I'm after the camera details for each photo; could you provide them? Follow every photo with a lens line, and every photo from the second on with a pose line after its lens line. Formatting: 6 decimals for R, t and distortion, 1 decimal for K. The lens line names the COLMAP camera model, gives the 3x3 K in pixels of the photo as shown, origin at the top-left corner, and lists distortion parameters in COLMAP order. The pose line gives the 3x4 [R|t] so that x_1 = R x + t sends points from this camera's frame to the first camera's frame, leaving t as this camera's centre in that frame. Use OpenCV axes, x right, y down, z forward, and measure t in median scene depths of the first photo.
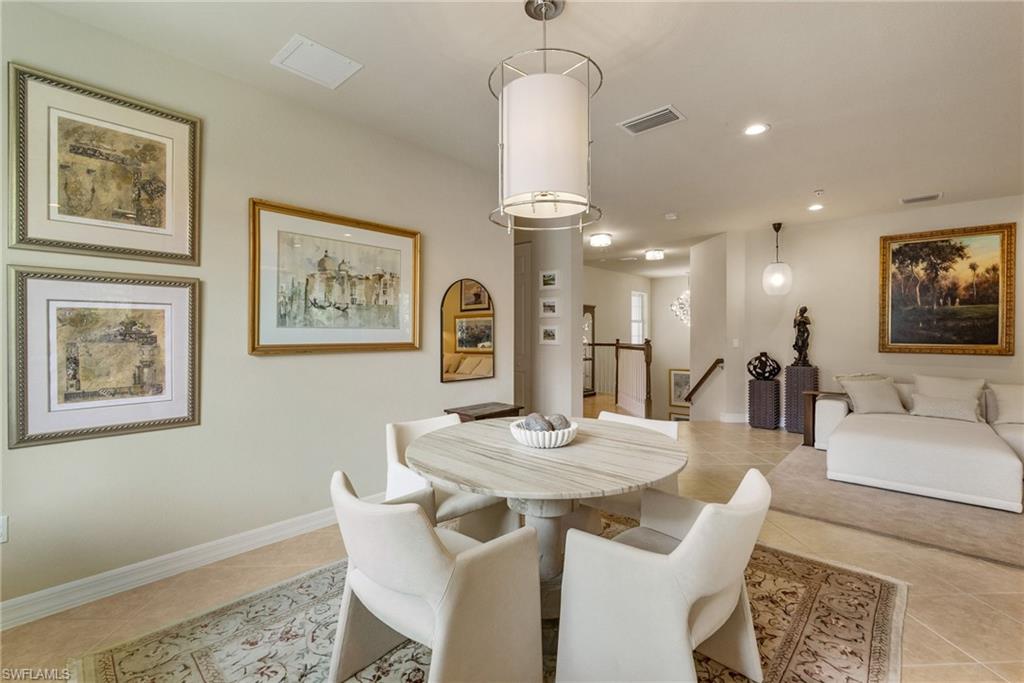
lens RADIAL K [[450.8, 0, 514.6], [0, 450.8, 337.5], [0, 0, 1]] dist [-0.004019, -0.000375]
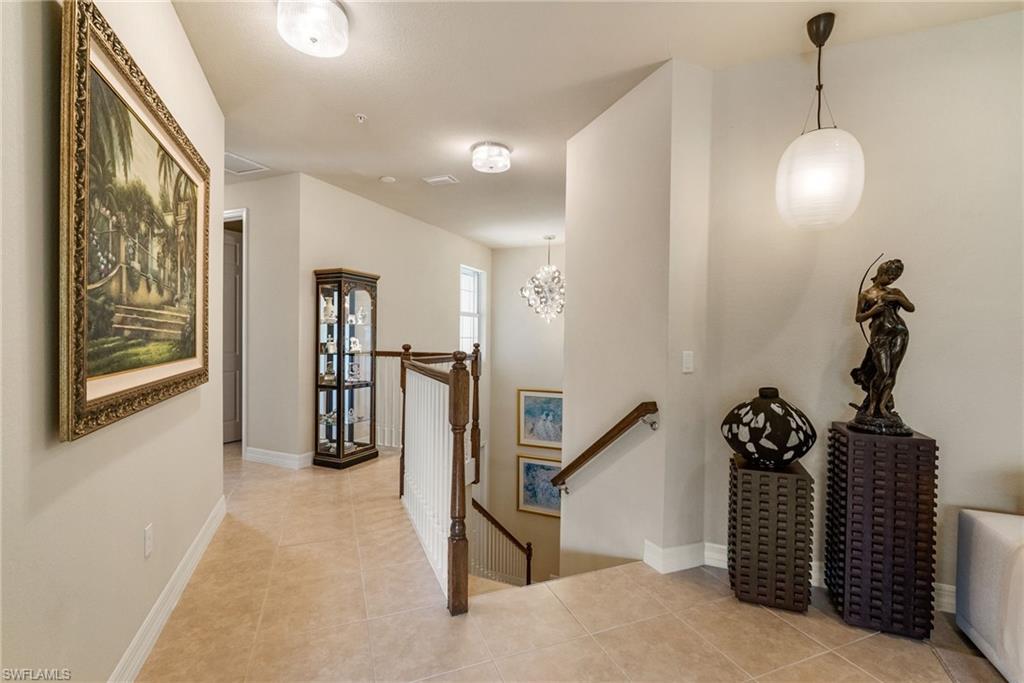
lens RADIAL K [[450.8, 0, 515.4], [0, 450.8, 338.2], [0, 0, 1]] dist [-0.004019, -0.000375]
pose [[0.947016, 0.010033, 0.321030, 0.250429], [-0.010382, 0.999946, -0.000623, -0.005193], [-0.321019, -0.002743, 0.947069, 0.740207]]
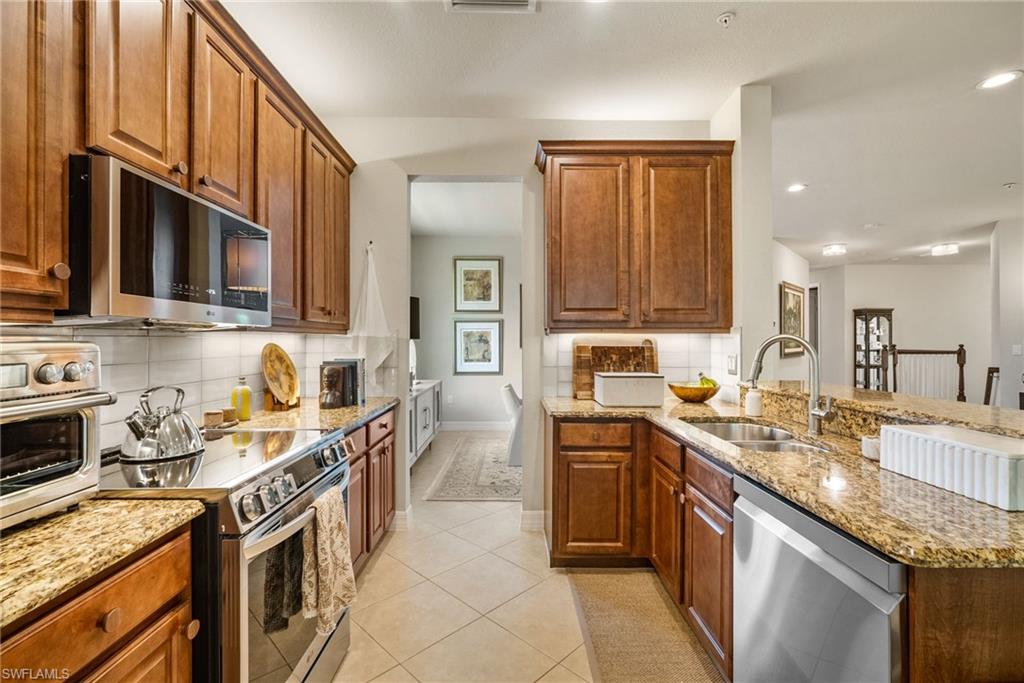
lens RADIAL K [[450.8, 0, 511.4], [0, 450.8, 340.2], [0, 0, 1]] dist [-0.004019, -0.000375]
pose [[0.674192, -0.002232, -0.738553, 0.506155], [-0.003892, 0.999971, -0.006575, 0.004229], [0.738546, 0.007307, 0.674164, -0.286183]]
